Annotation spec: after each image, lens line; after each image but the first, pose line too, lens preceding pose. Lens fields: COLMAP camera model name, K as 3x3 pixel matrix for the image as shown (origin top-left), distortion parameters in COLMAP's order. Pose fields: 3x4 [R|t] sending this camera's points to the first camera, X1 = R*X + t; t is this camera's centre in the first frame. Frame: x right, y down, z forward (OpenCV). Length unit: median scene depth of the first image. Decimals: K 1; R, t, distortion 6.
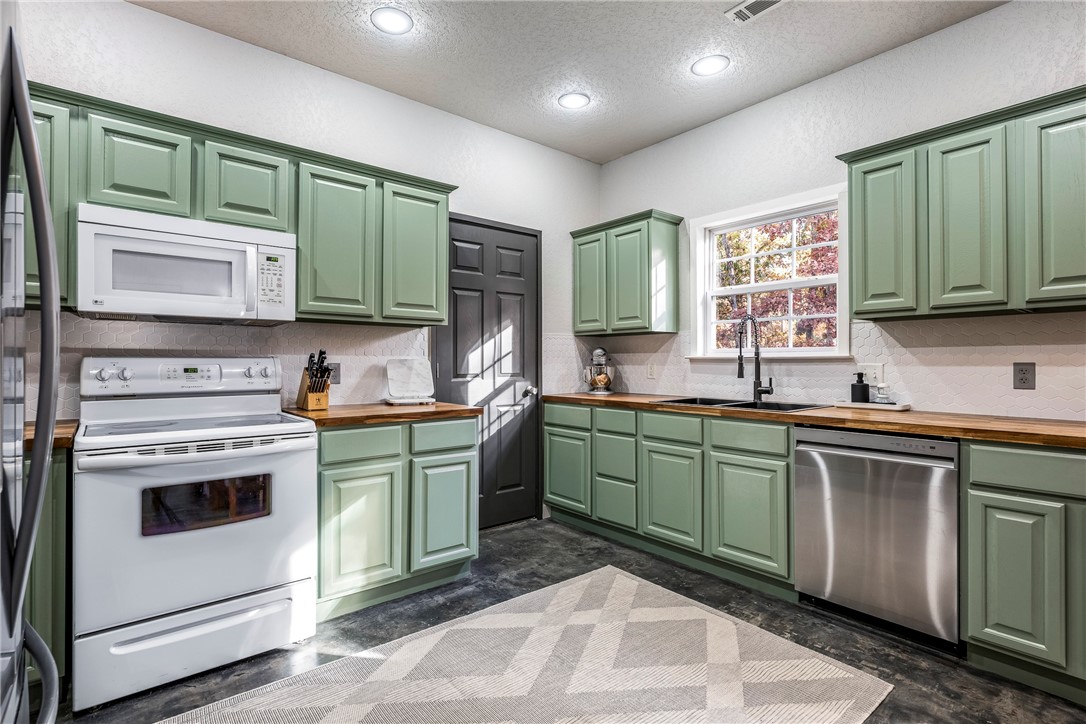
lens RADIAL K [[514.7, 0, 486.9], [0, 514.7, 358.9], [0, 0, 1]] dist [0.003141, 0.000441]
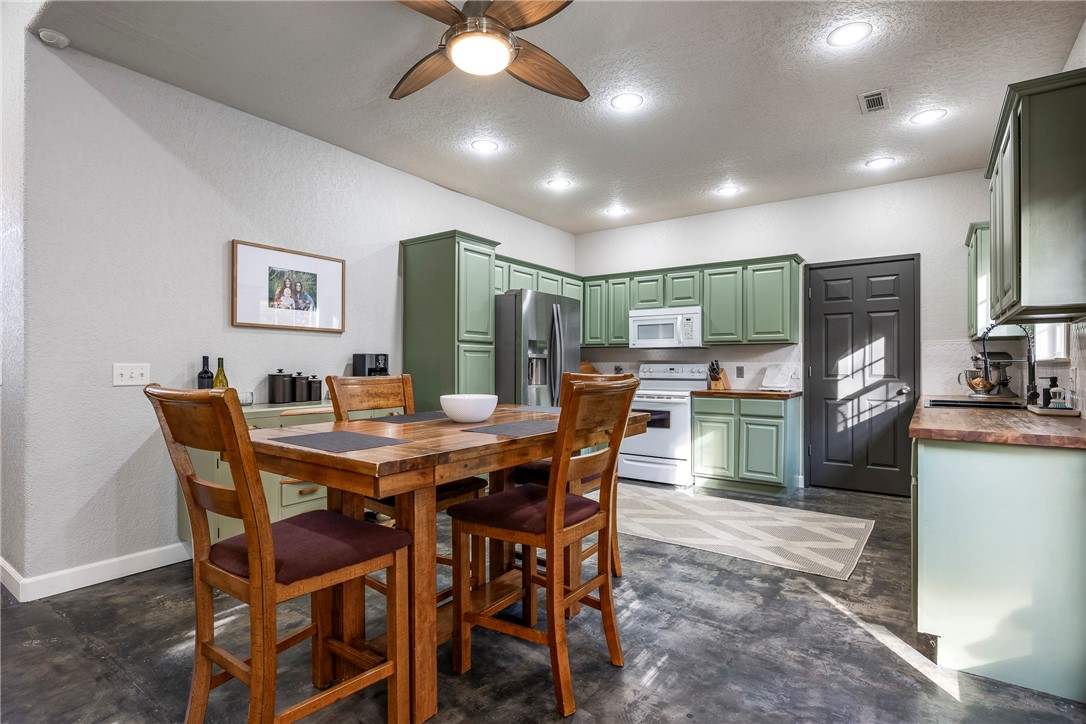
lens RADIAL K [[566.1, 0, 541.1], [0, 566.1, 362.2], [0, 0, 1]] dist [-0.002173, -0.000170]
pose [[0.248459, -0.006823, -0.968618, 1.402887], [0.001829, 0.999977, -0.006574, 0.004435], [0.968641, -0.000139, 0.248466, -0.176824]]
